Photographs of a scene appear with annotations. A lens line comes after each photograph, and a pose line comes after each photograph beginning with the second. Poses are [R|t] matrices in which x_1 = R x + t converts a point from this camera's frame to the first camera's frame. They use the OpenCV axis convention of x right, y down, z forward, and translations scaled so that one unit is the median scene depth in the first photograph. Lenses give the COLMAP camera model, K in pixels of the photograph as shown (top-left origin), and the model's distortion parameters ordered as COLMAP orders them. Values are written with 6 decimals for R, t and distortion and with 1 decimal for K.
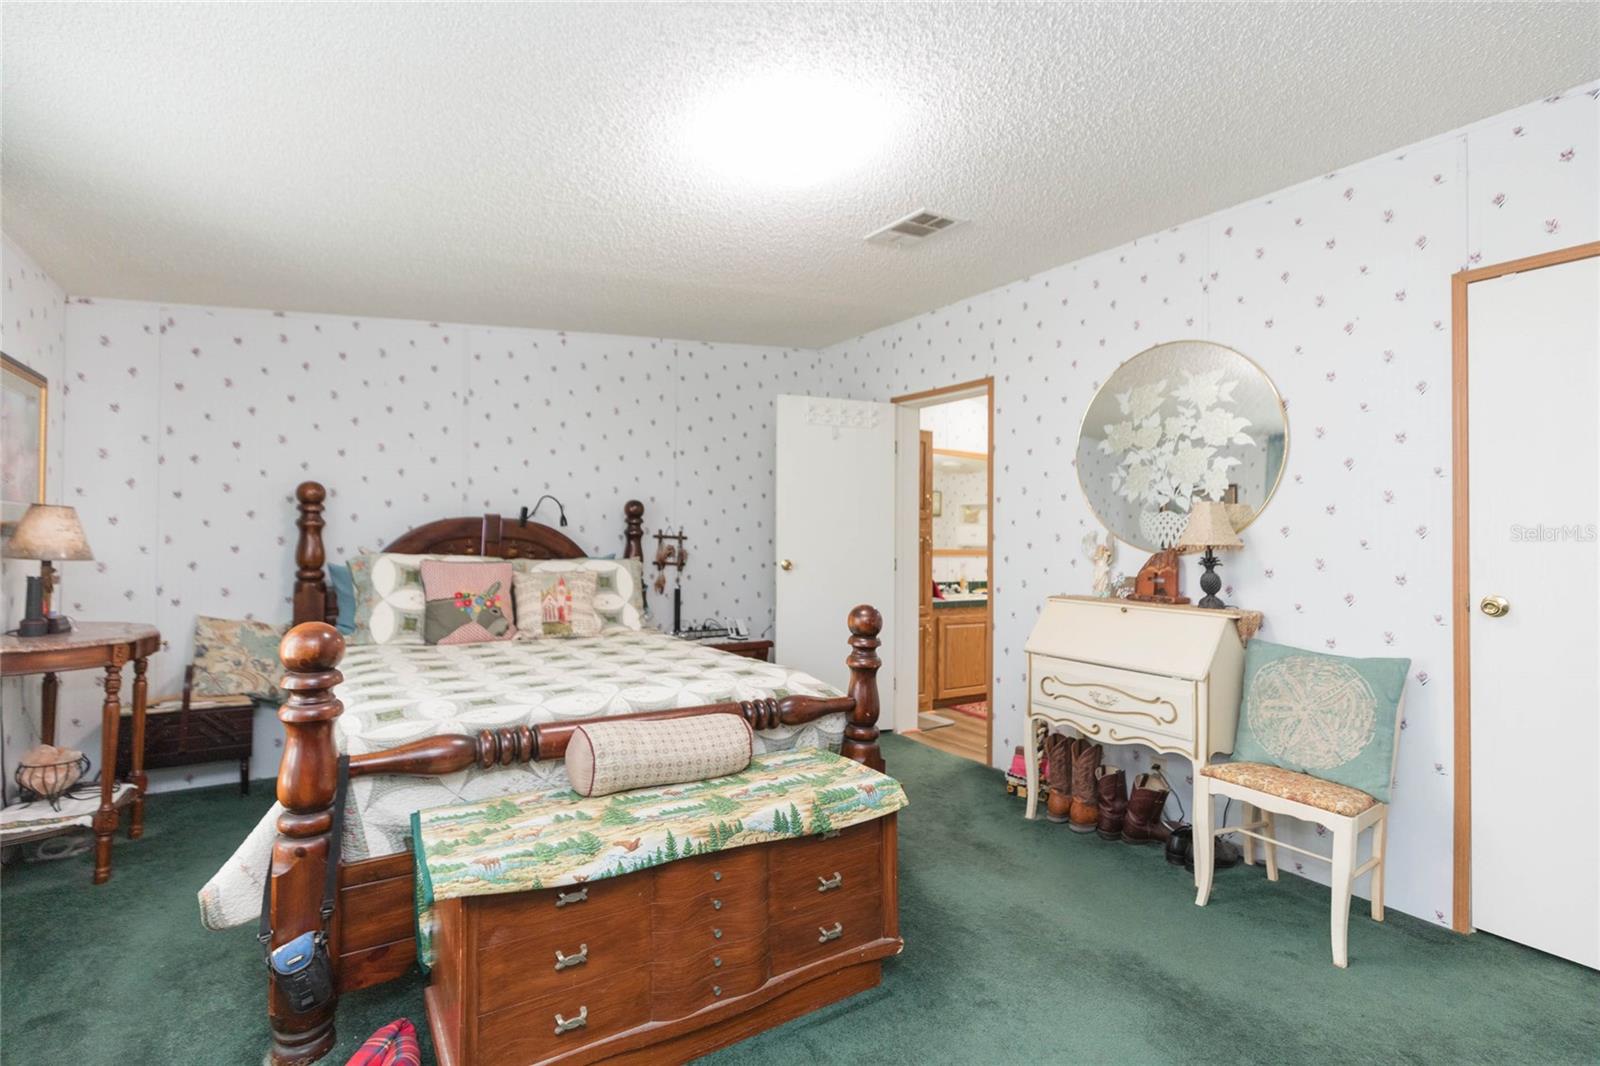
lens RADIAL K [[717.6, 0, 793.4], [0, 717.6, 518.5], [0, 0, 1]] dist [0.002730, 0.000383]
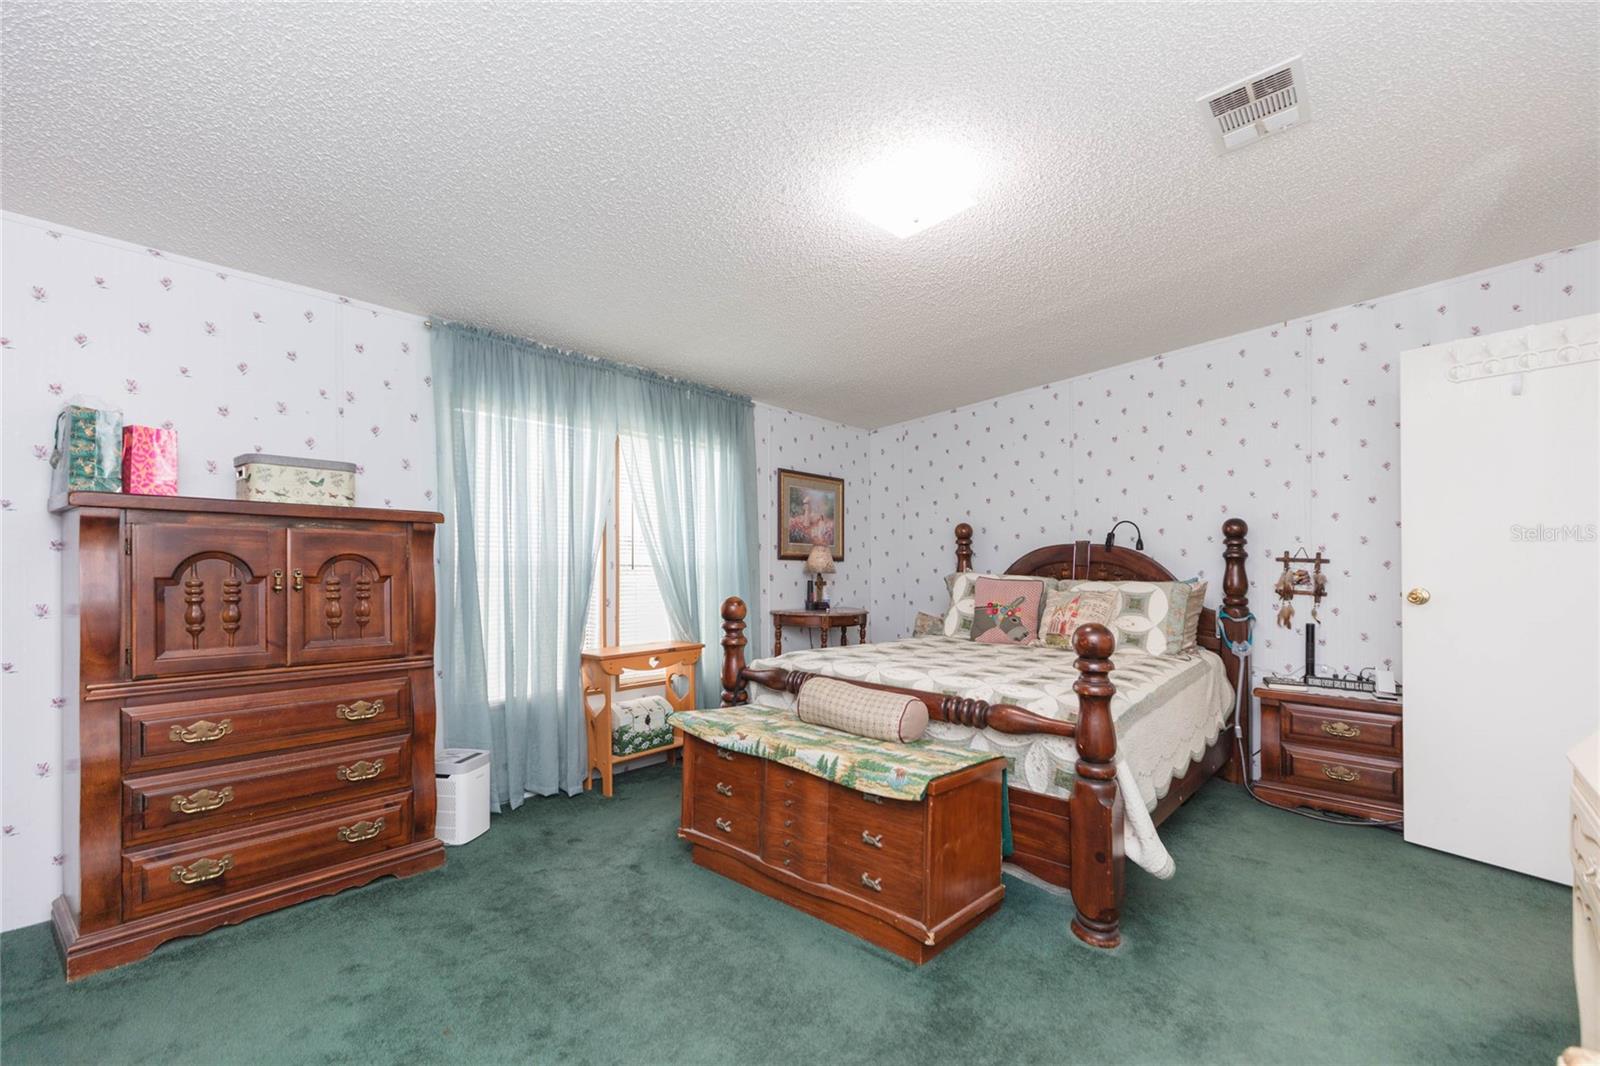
lens RADIAL K [[710.0, 0, 799.4], [0, 710.0, 558.1], [0, 0, 1]] dist [-0.000367, -0.000267]
pose [[0.269770, -0.020942, -0.962697, 0.827243], [0.018891, 0.999686, -0.016453, 0.048048], [0.962739, -0.013748, 0.270081, 0.421083]]
